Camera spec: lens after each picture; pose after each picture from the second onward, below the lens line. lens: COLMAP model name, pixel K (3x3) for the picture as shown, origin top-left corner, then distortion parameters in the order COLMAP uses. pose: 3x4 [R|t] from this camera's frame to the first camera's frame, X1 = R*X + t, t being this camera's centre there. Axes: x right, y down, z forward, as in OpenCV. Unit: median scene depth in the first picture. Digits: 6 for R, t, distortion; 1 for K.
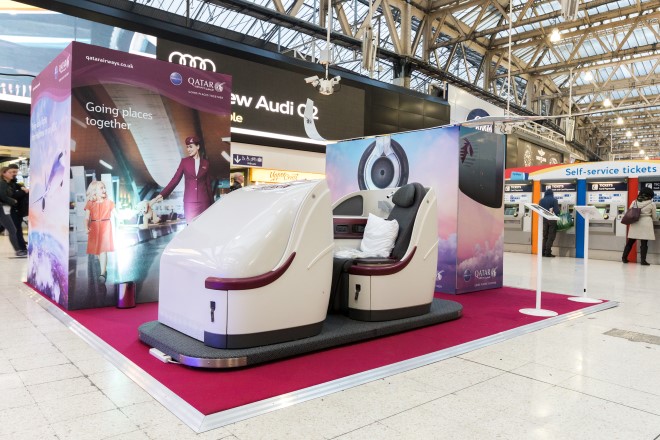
lens RADIAL K [[494.5, 0, 330.0], [0, 494.5, 220.0], [0, 0, 1]] dist [0.002673, 0.000695]
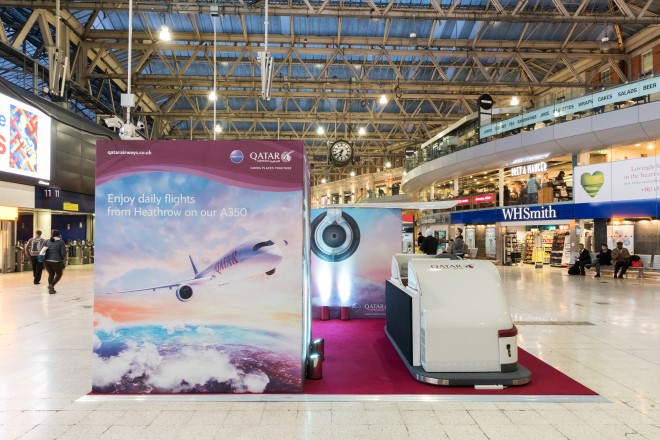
lens RADIAL K [[459.7, 0, 330.0], [0, 459.7, 220.0], [0, 0, 1]] dist [-0.001986, -0.000393]
pose [[0.641177, 0.002599, 0.767389, -0.872449], [0.027908, 0.999254, -0.026702, -0.109099], [-0.766885, 0.038537, 0.640626, 0.224290]]
